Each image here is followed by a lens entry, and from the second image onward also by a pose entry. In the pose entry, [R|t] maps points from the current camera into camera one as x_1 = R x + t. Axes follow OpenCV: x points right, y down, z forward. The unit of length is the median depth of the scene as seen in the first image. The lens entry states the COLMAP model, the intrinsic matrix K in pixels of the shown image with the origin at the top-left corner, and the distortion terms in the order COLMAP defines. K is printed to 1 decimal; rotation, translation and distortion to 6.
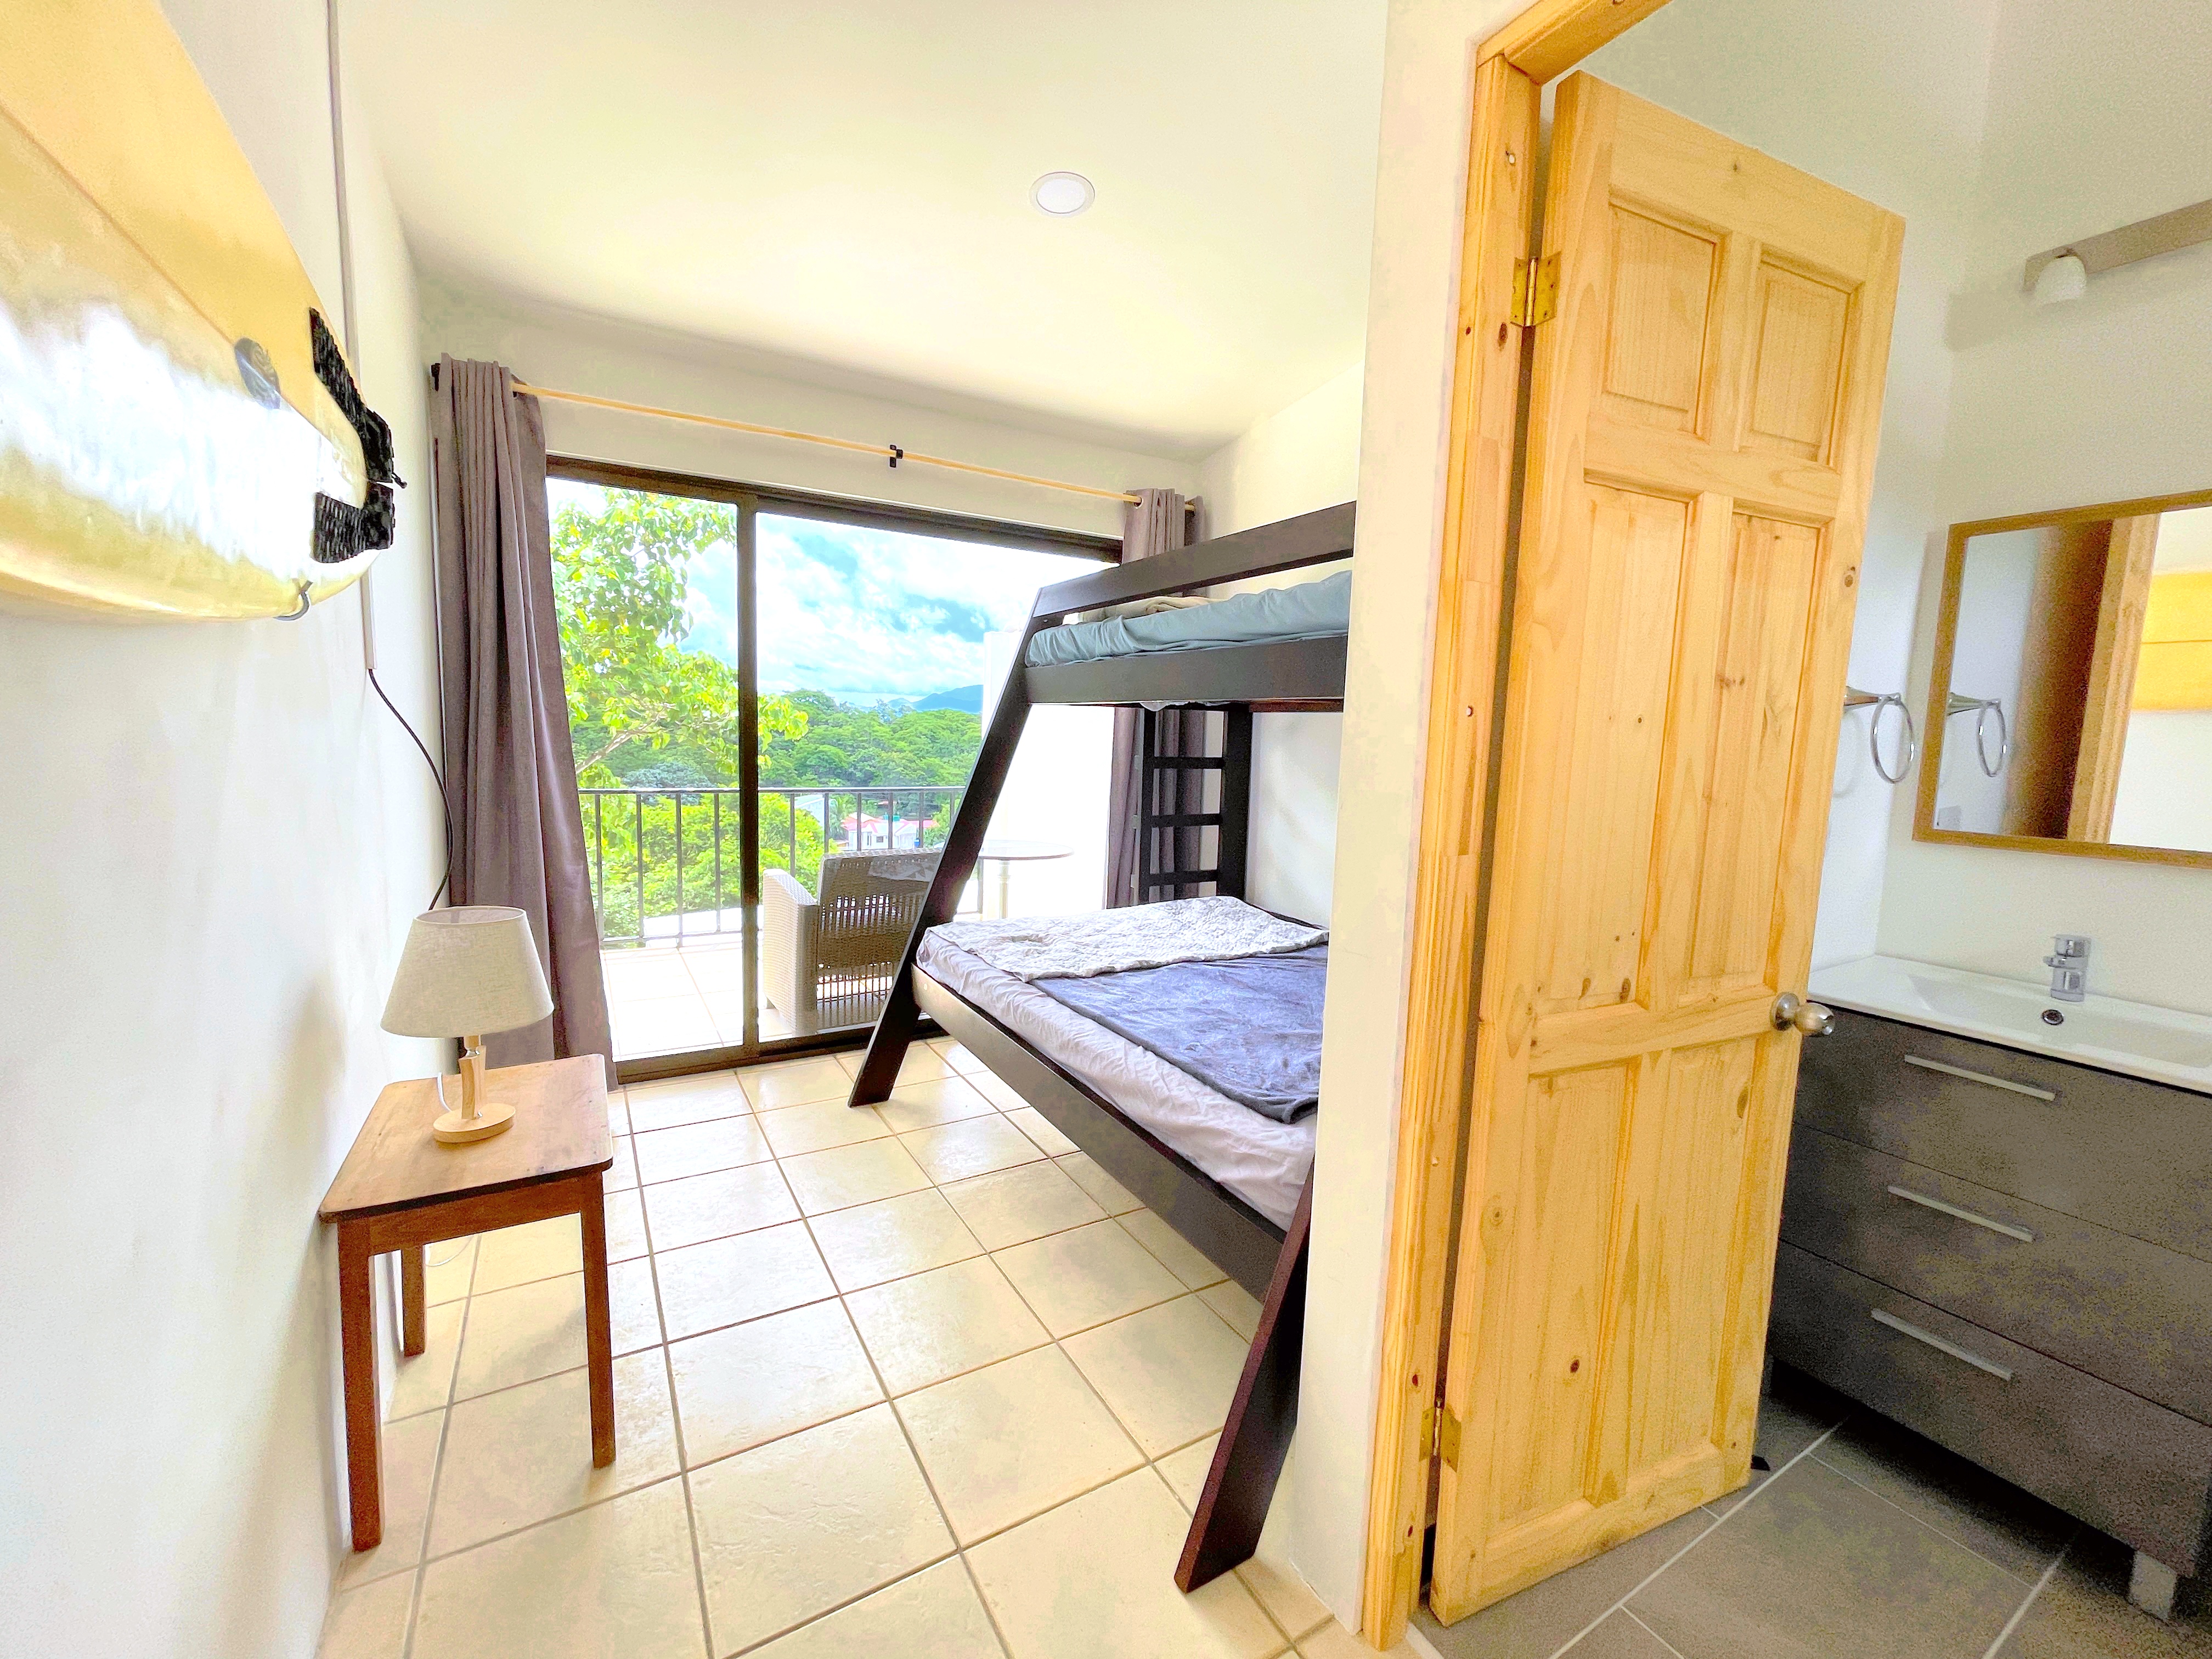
lens RADIAL K [[893.9, 0, 1096.1], [0, 893.9, 829.5], [0, 0, 1]] dist [-0.010364, 0.002792]
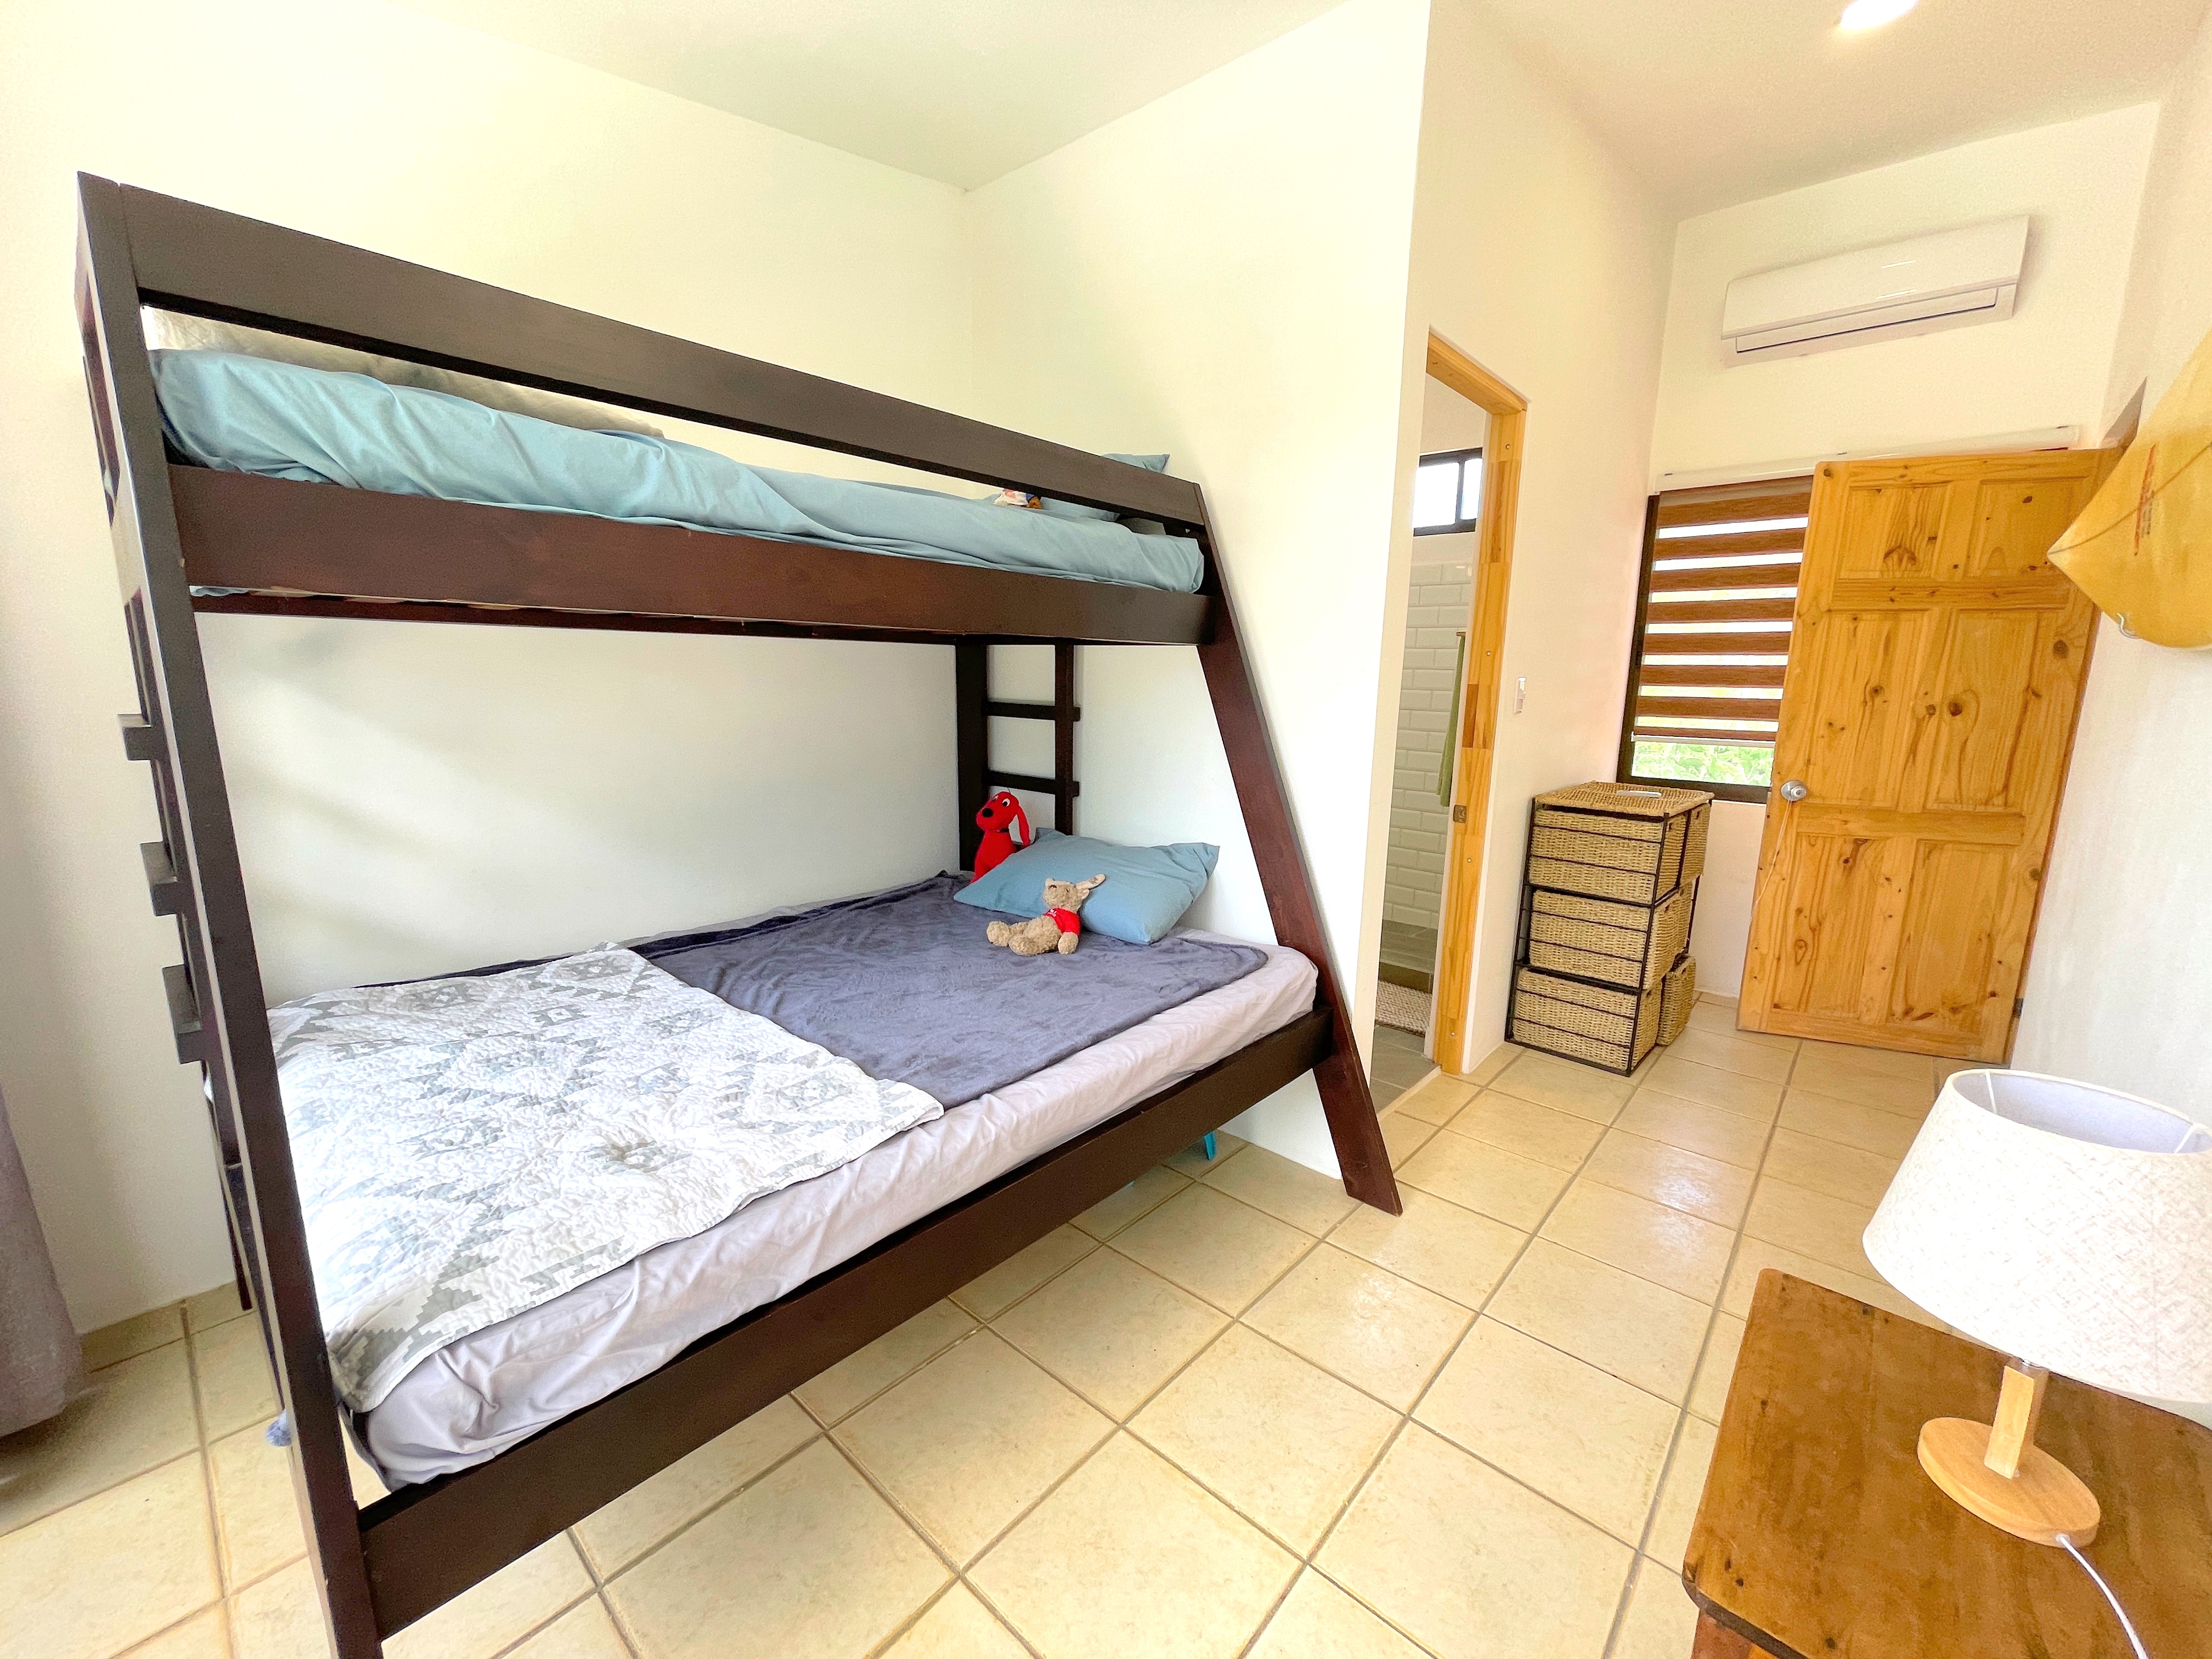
lens RADIAL K [[888.7, 0, 1097.6], [0, 888.7, 831.1], [0, 0, 1]] dist [-0.000707, -0.000331]
pose [[-0.302542, -0.204157, 0.931015, -0.469157], [0.078695, 0.968105, 0.237864, -0.106453], [-0.949882, 0.145230, -0.276826, 0.791938]]
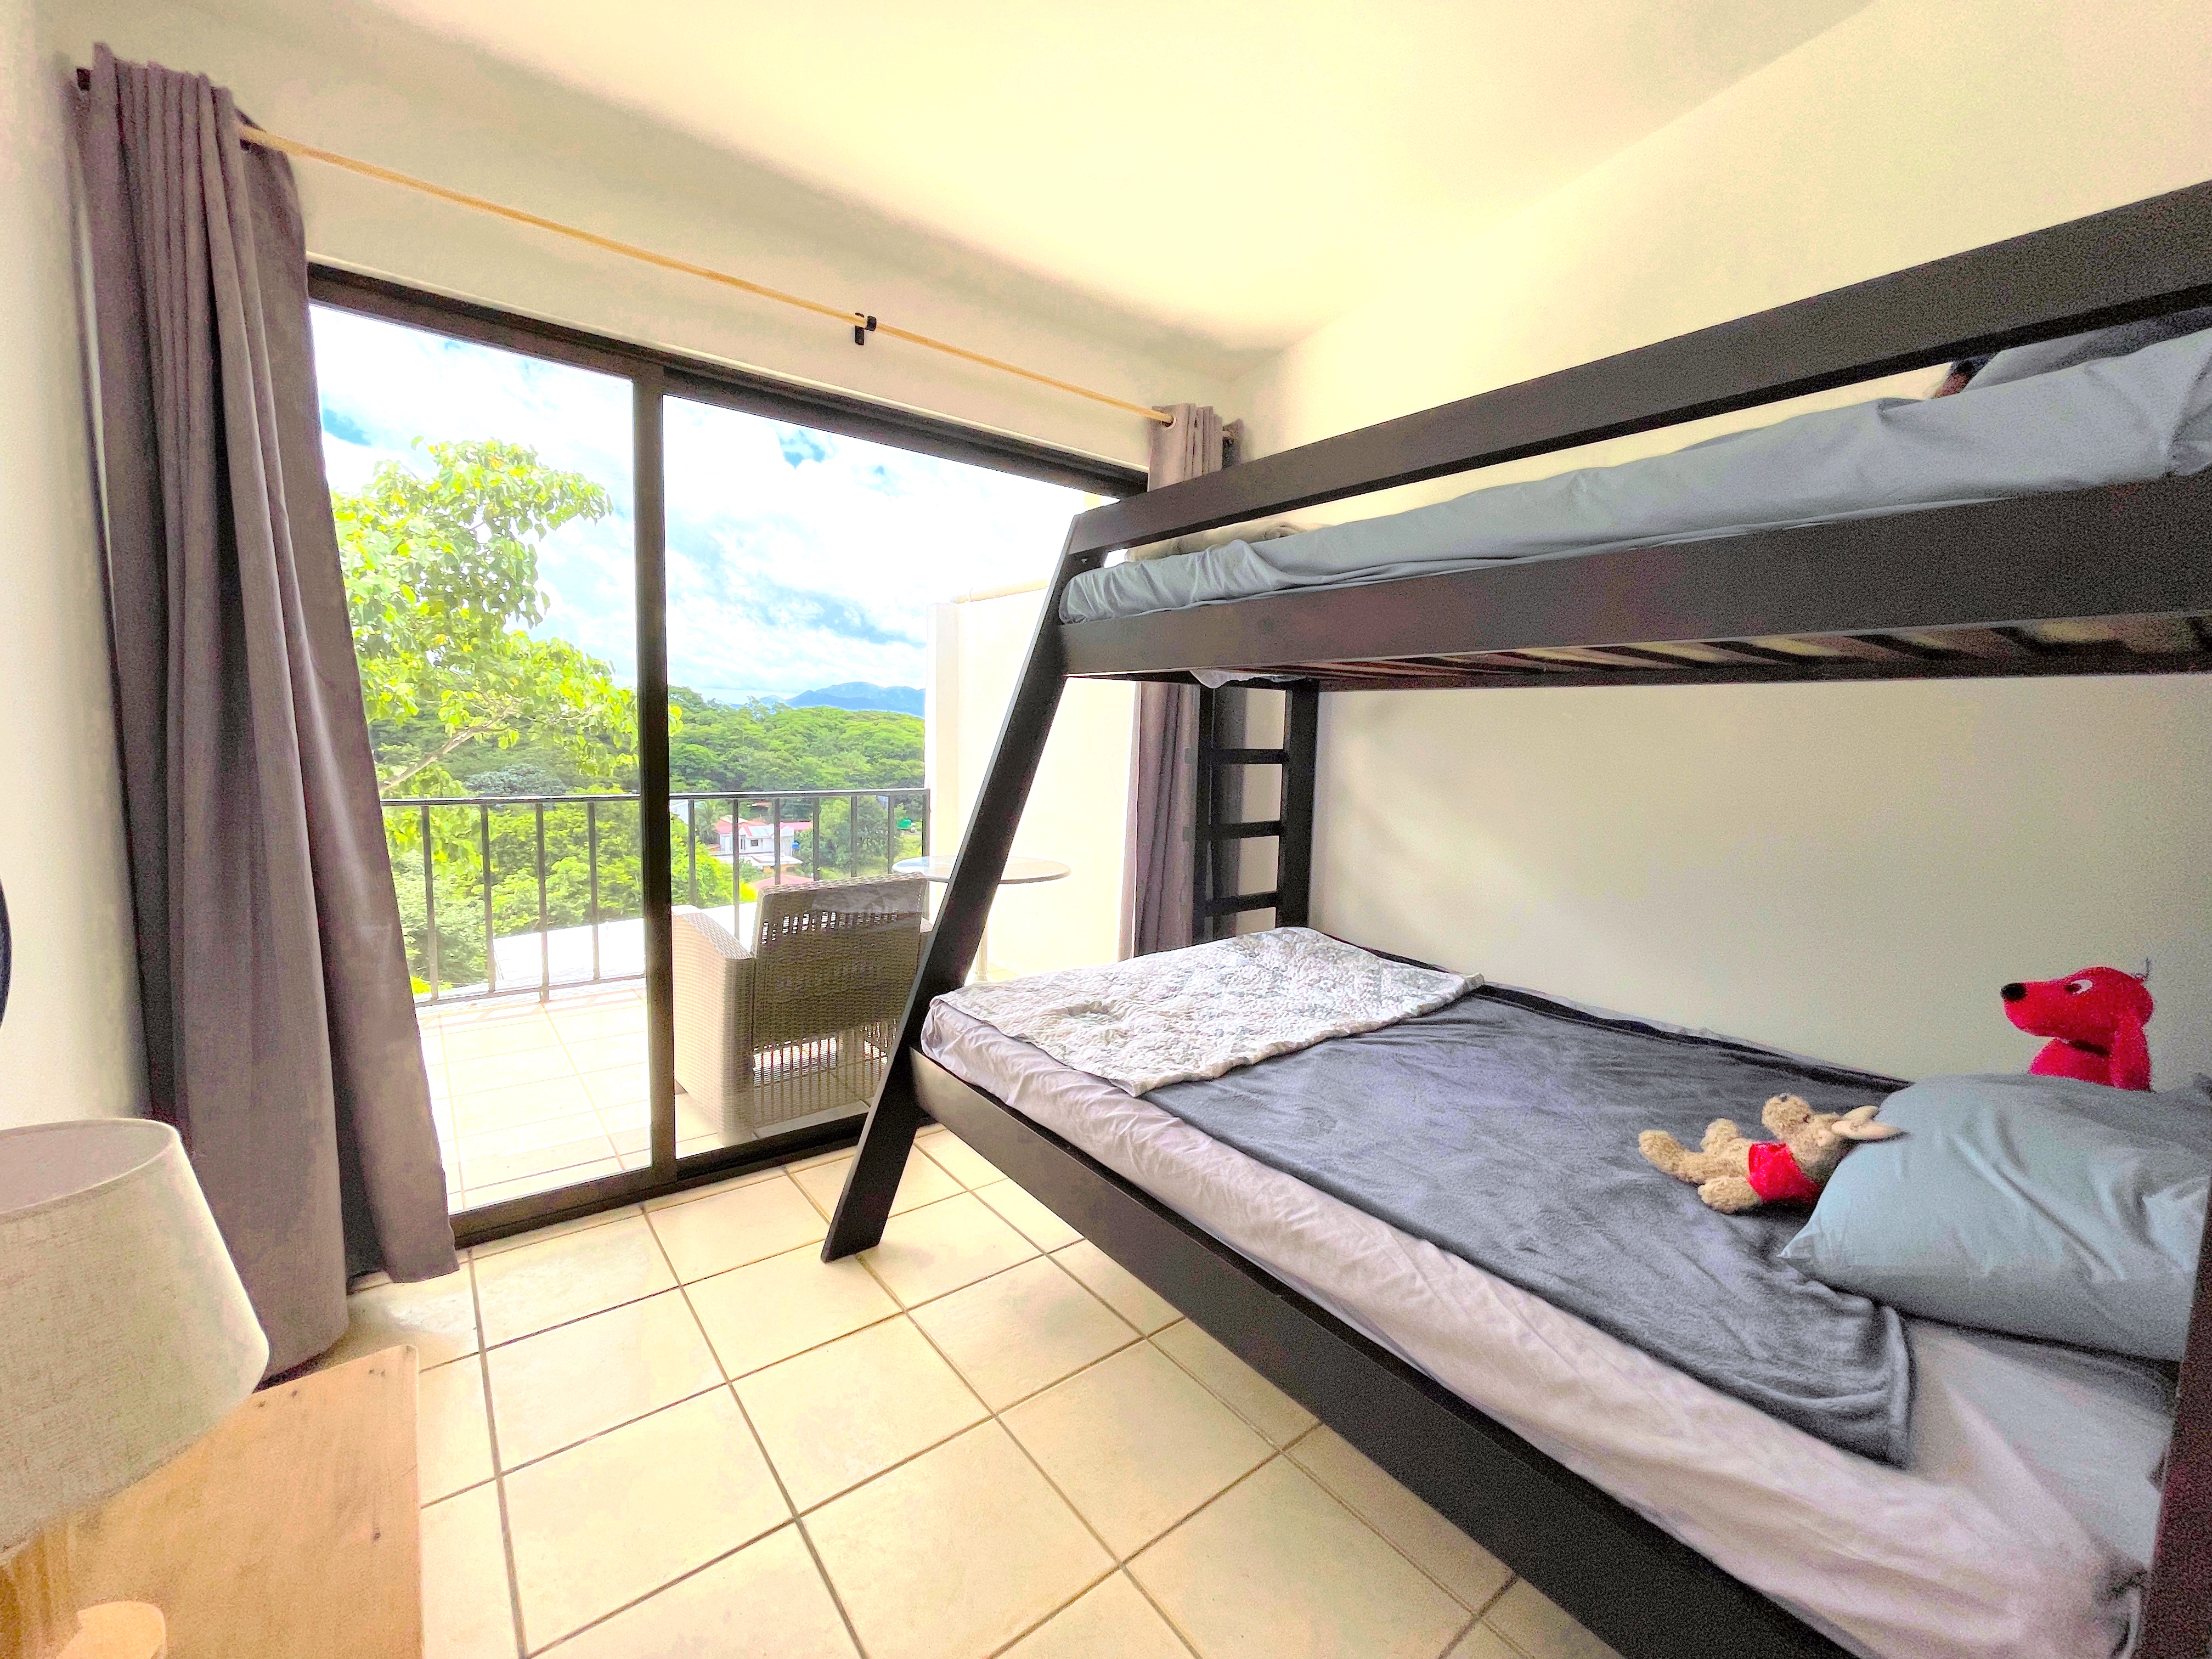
lens RADIAL K [[893.9, 0, 1096.1], [0, 893.9, 829.5], [0, 0, 1]] dist [-0.010364, 0.002792]
pose [[0.991653, -0.017817, 0.127696, -0.142387], [0.017454, 0.999840, 0.003956, -0.018848], [-0.127746, -0.001694, 0.991805, 0.279179]]
